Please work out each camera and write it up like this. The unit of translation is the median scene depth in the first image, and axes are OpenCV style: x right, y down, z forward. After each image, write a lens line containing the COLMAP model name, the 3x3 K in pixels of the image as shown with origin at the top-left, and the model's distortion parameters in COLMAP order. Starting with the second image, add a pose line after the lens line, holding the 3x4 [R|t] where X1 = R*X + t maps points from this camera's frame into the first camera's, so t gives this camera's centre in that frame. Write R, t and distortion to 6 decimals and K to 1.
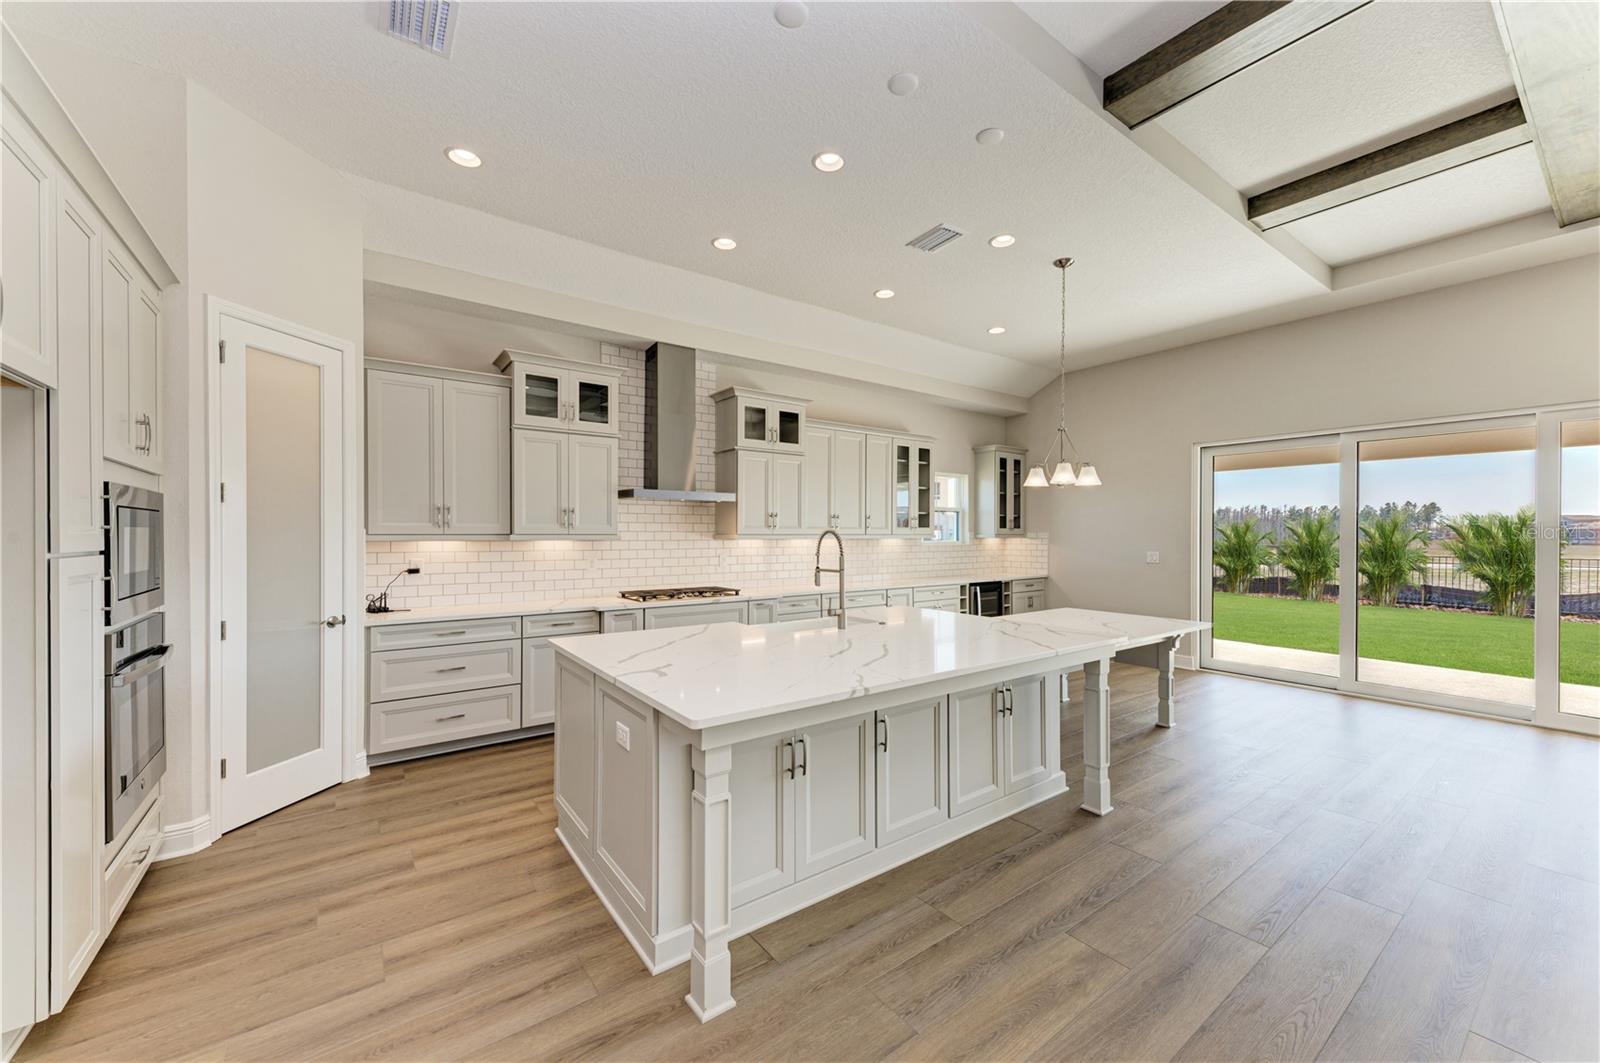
lens RADIAL K [[615.3, 0, 803.4], [0, 615.3, 532.8], [0, 0, 1]] dist [0.011569, -0.000238]
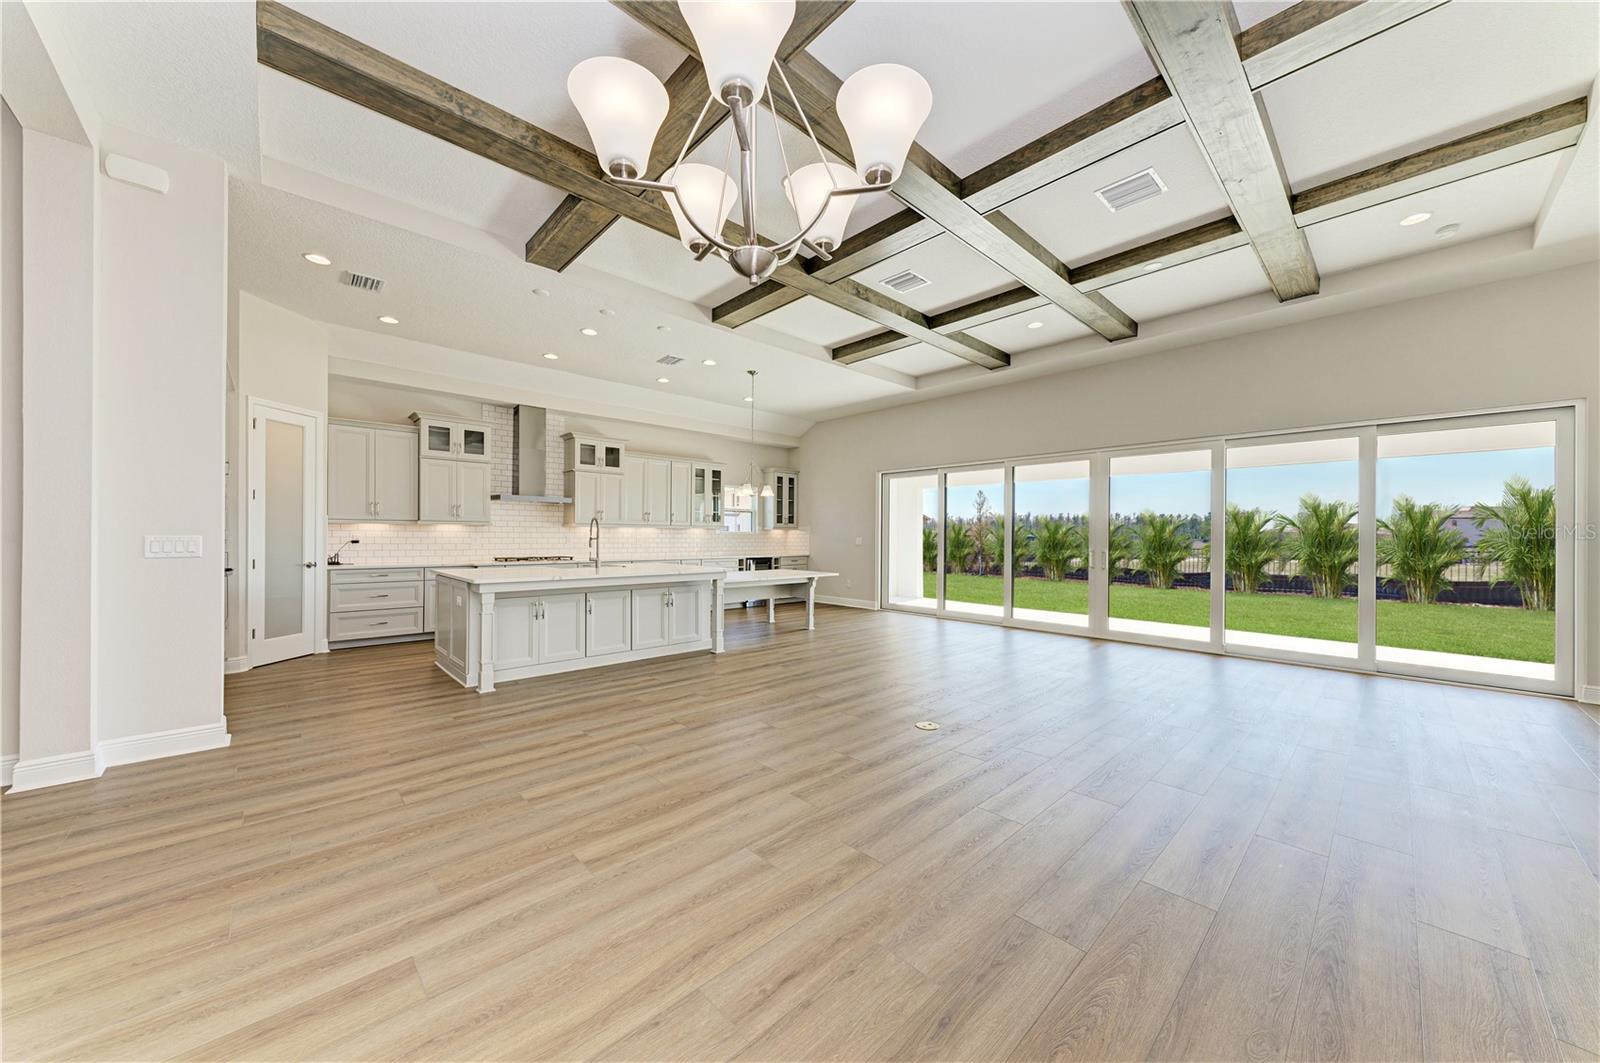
lens RADIAL K [[563.8, 0, 804.8], [0, 563.8, 533.0], [0, 0, 1]] dist [0.013165, -0.000113]
pose [[0.992422, 0.005207, 0.122768, 0.323099], [-0.004829, 0.999983, -0.003383, 0.030794], [-0.122784, 0.002764, 0.992430, -0.563629]]
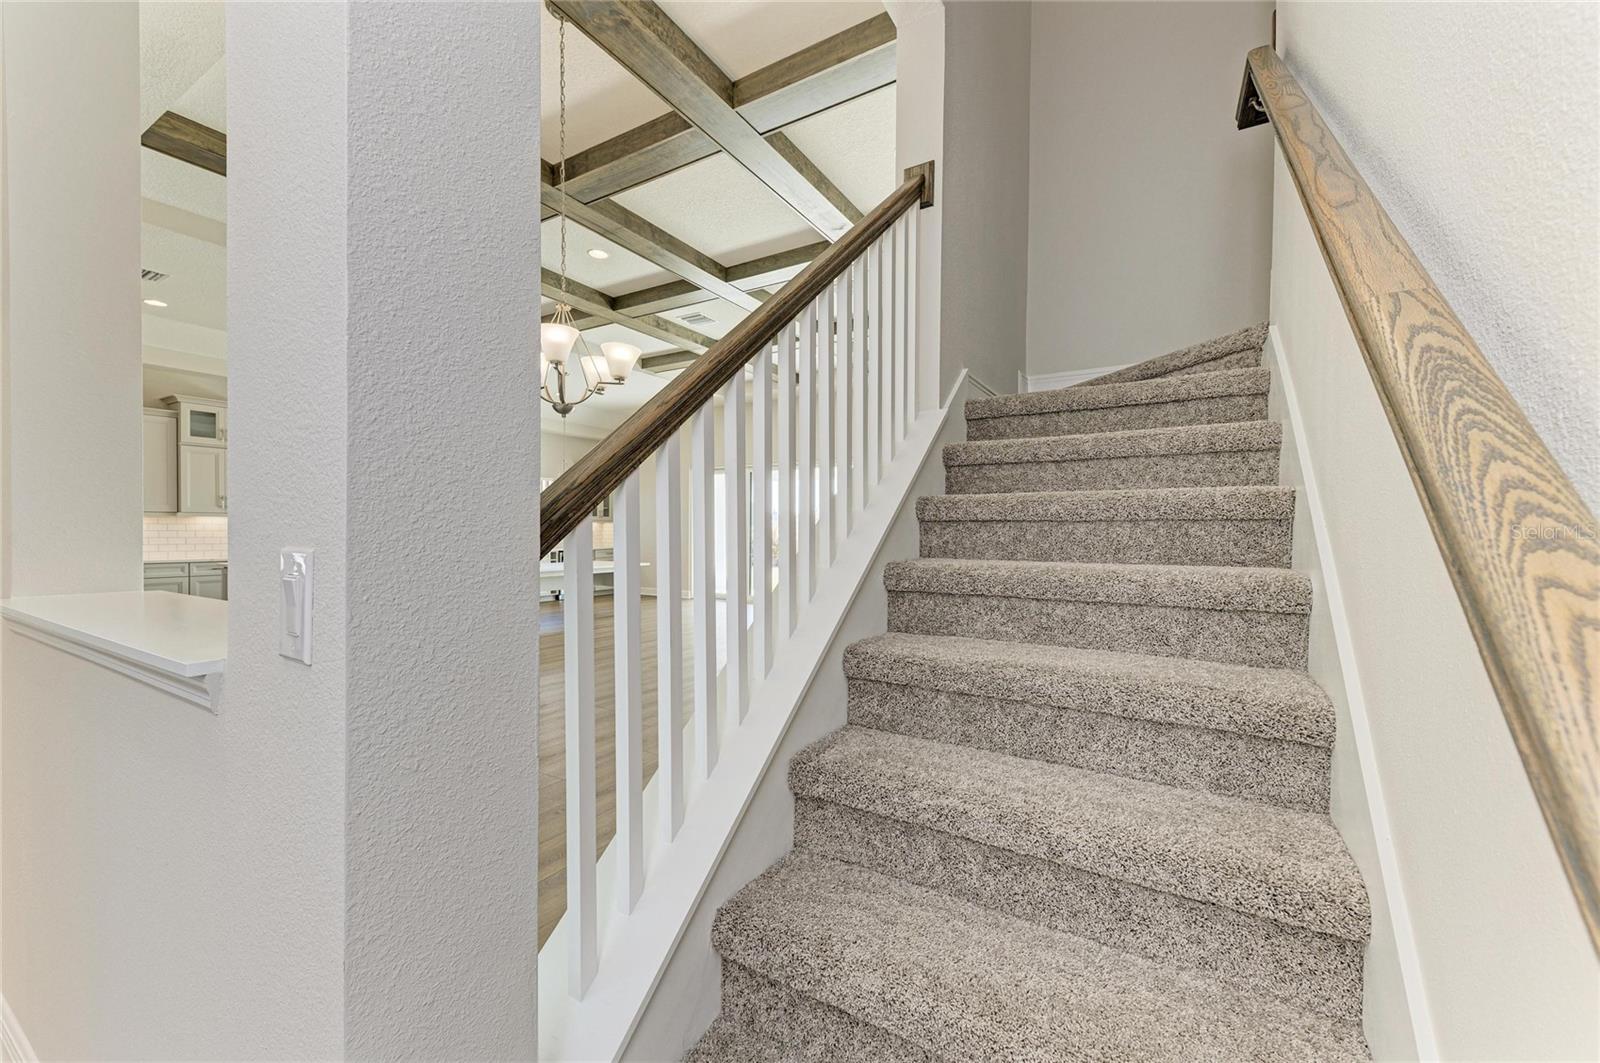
lens RADIAL K [[617.7, 0, 803.6], [0, 617.7, 526.8], [0, 0, 1]] dist [0.007182, -0.000354]
pose [[0.922159, 0.004911, 0.386779, 0.318019], [-0.004357, 0.999988, -0.002311, 0.030185], [-0.386785, 0.000446, 0.922170, -0.894264]]
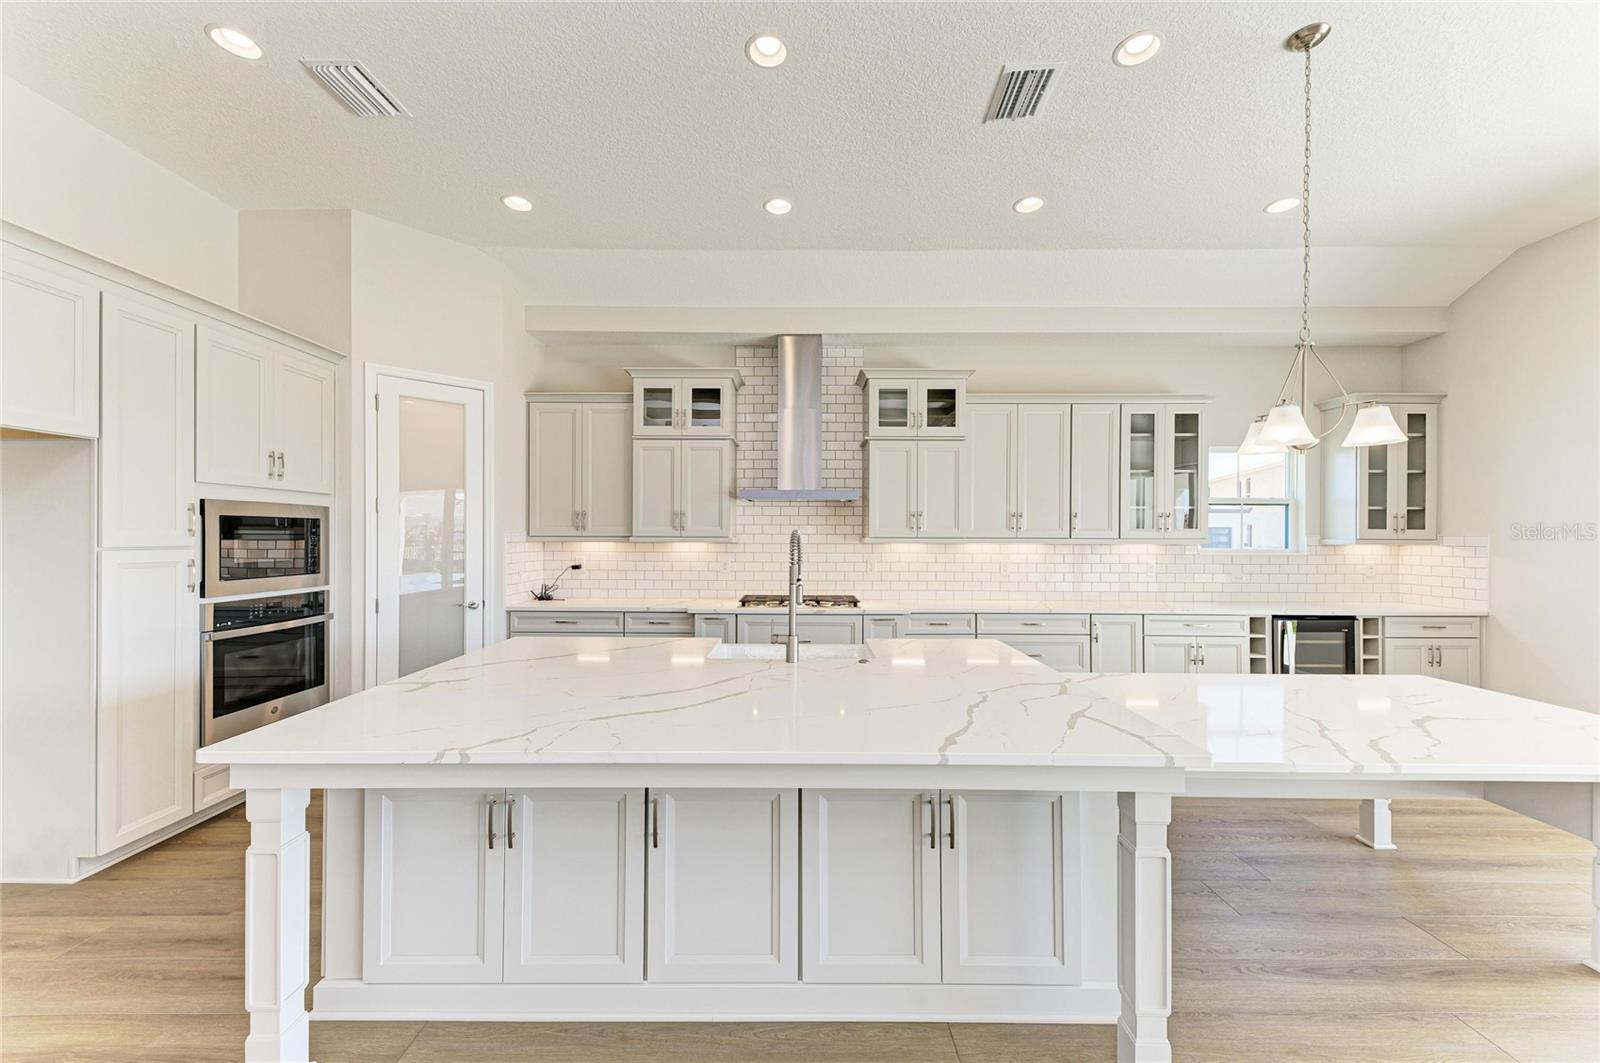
lens RADIAL K [[597.9, 0, 796.5], [0, 597.9, 533.8], [0, 0, 1]] dist [0.011448, -0.000089]
pose [[0.802562, -0.000606, -0.596569, 0.329313], [-0.001882, 0.999992, -0.003547, 0.000634], [0.596566, 0.003969, 0.802554, 0.270211]]
